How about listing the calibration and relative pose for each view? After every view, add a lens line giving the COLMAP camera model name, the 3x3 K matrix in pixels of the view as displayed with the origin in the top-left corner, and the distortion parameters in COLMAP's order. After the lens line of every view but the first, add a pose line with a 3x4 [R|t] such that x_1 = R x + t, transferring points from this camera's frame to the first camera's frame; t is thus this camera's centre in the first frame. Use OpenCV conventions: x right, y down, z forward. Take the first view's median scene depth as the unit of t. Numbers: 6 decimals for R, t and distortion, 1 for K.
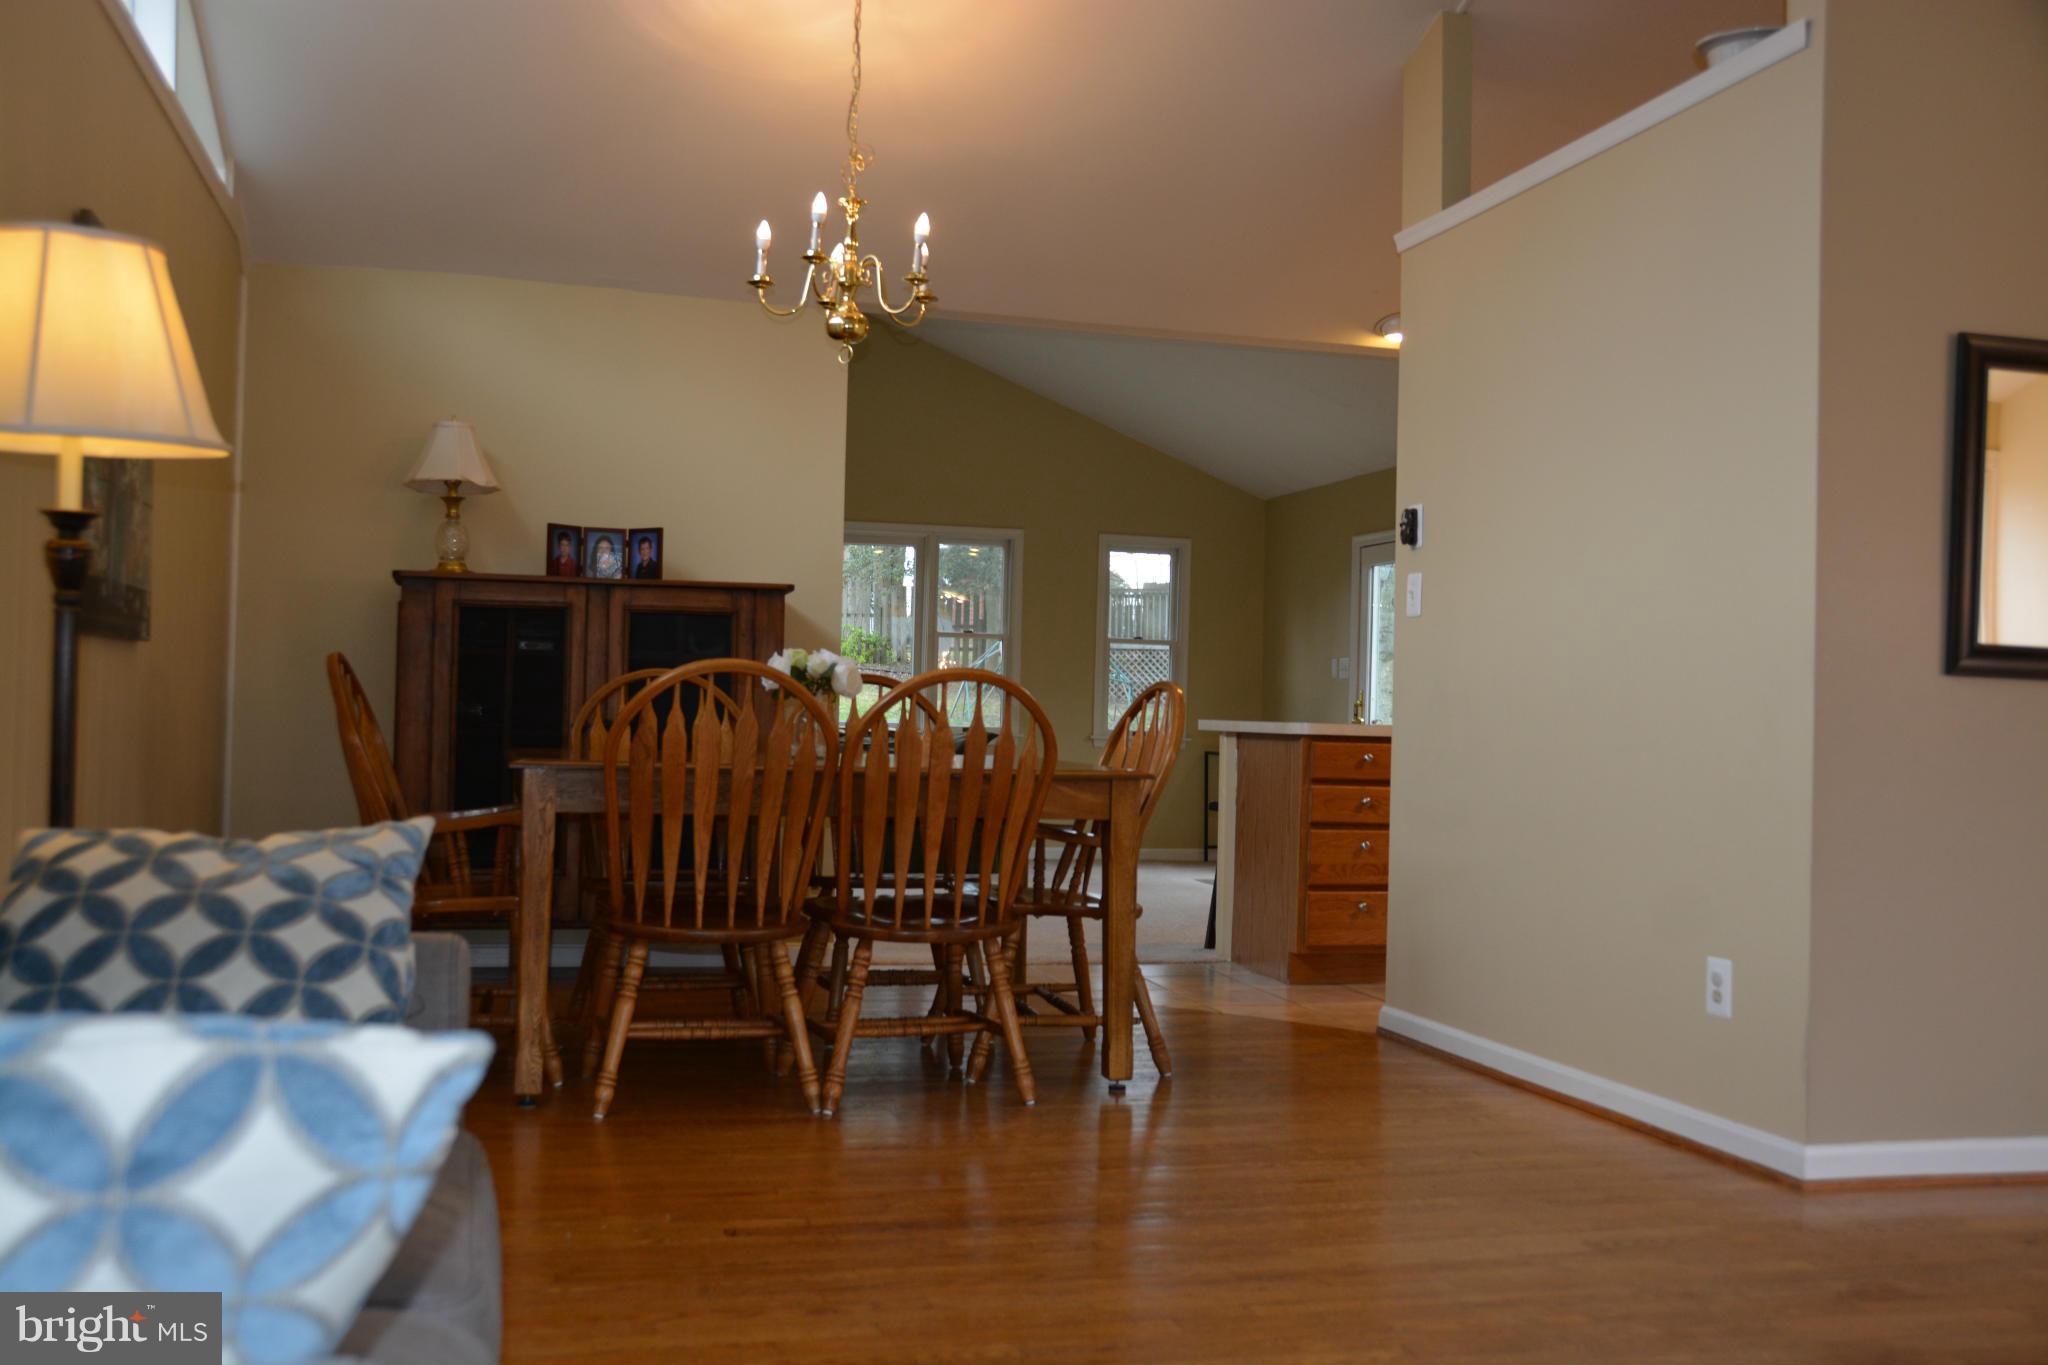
lens RADIAL K [[1959.7, 0, 1024.0], [0, 1959.7, 682.5], [0, 0, 1]] dist [-0.119321, 0.225871]
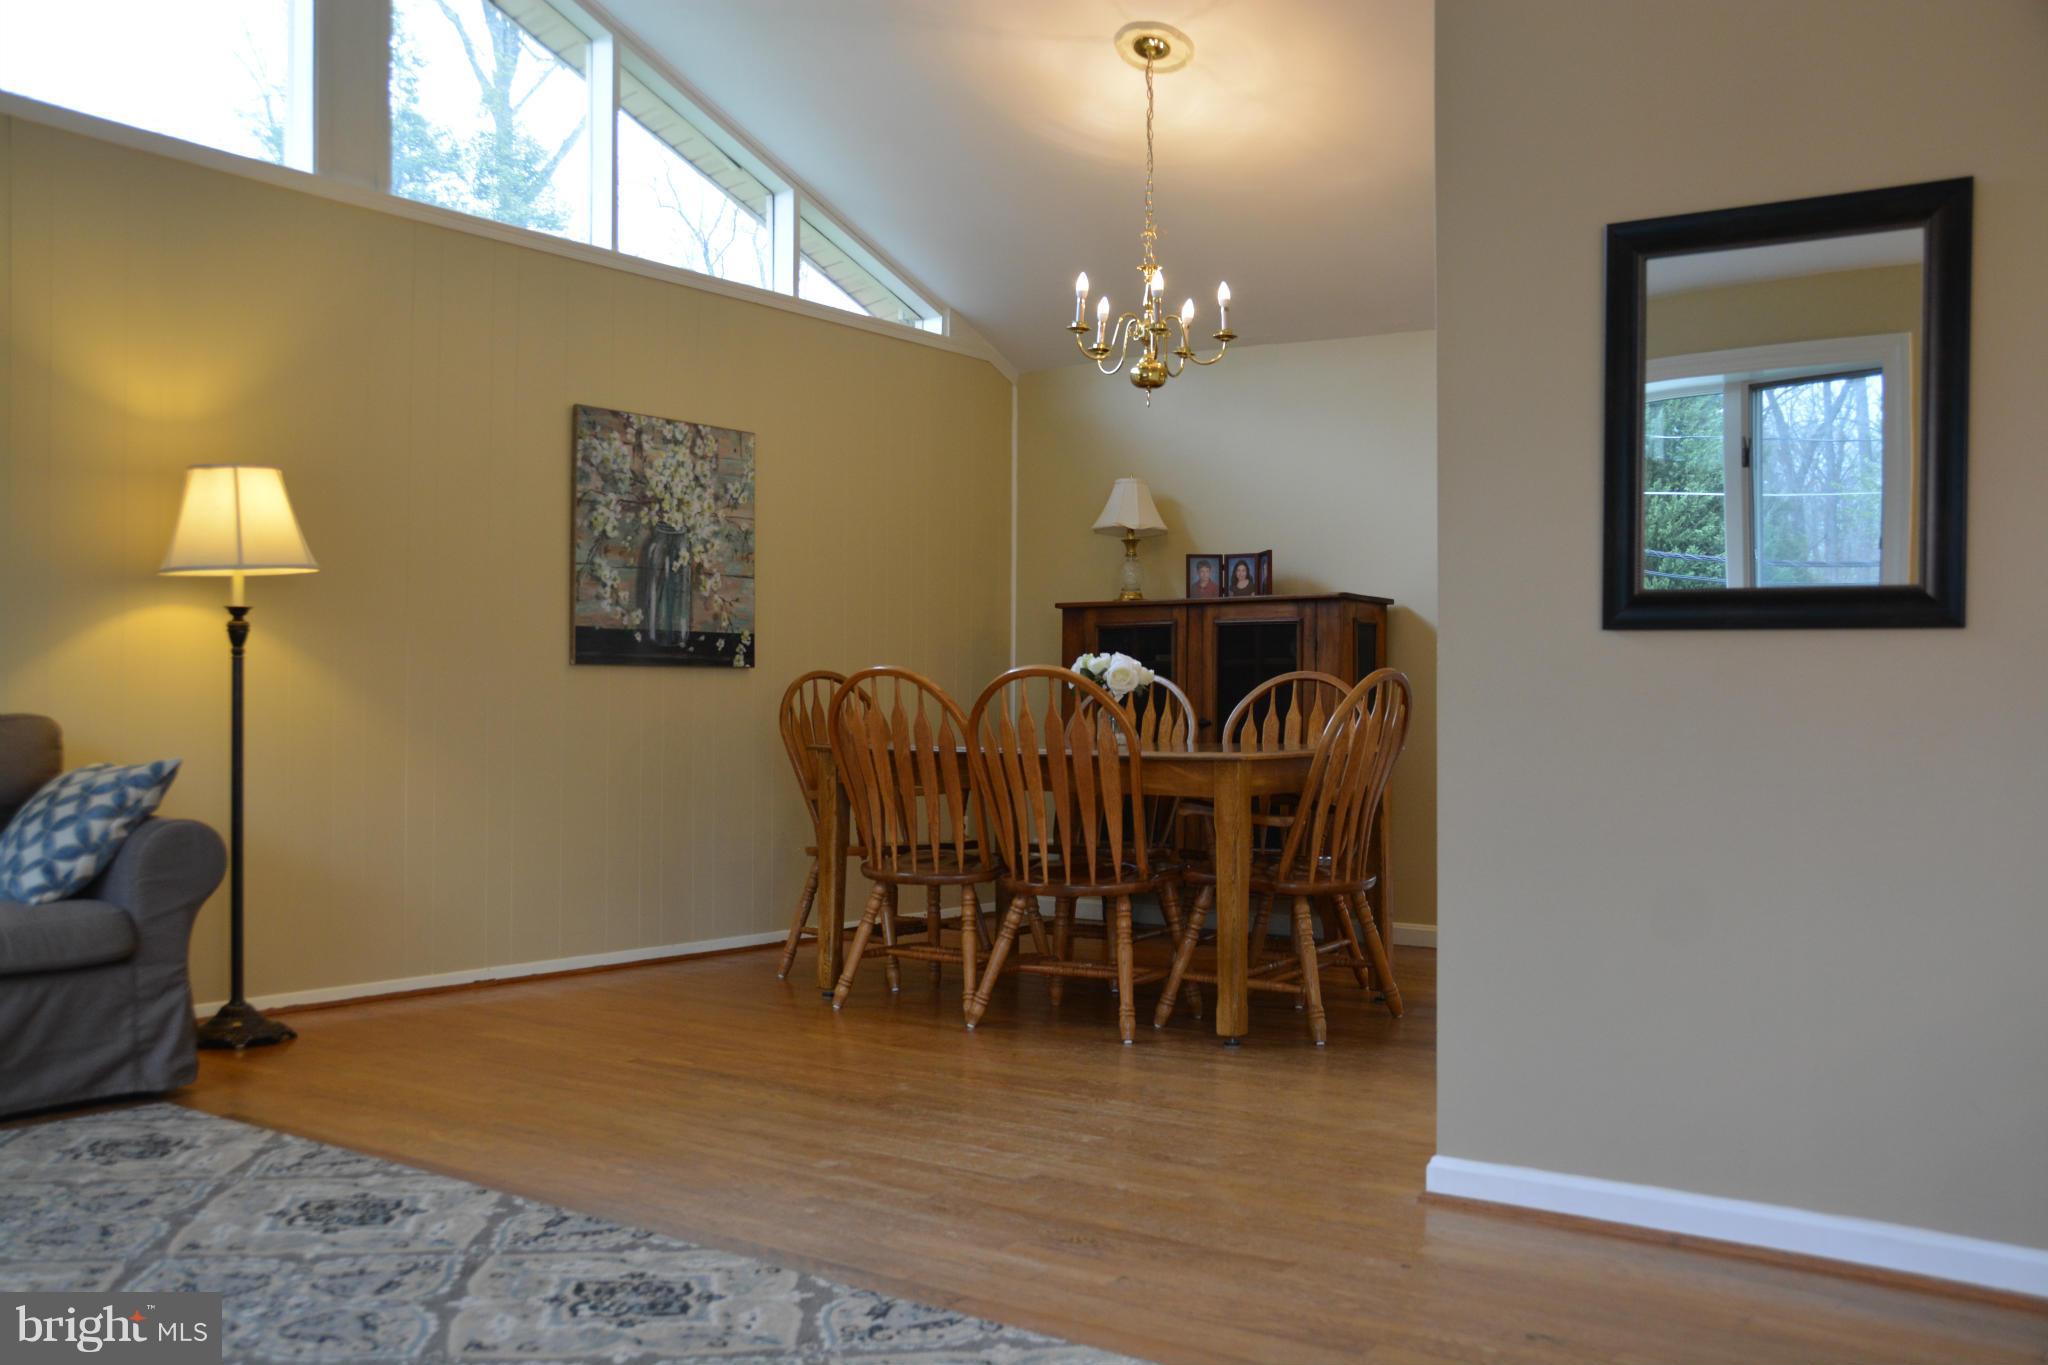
lens RADIAL K [[1959.7, 0, 1024.0], [0, 1959.7, 682.5], [0, 0, 1]] dist [-0.119321, 0.225871]
pose [[0.618816, -0.031085, -0.784920, 0.649482], [0.023094, 0.999505, -0.021377, 0.020469], [0.785196, -0.004899, 0.619228, 0.181106]]
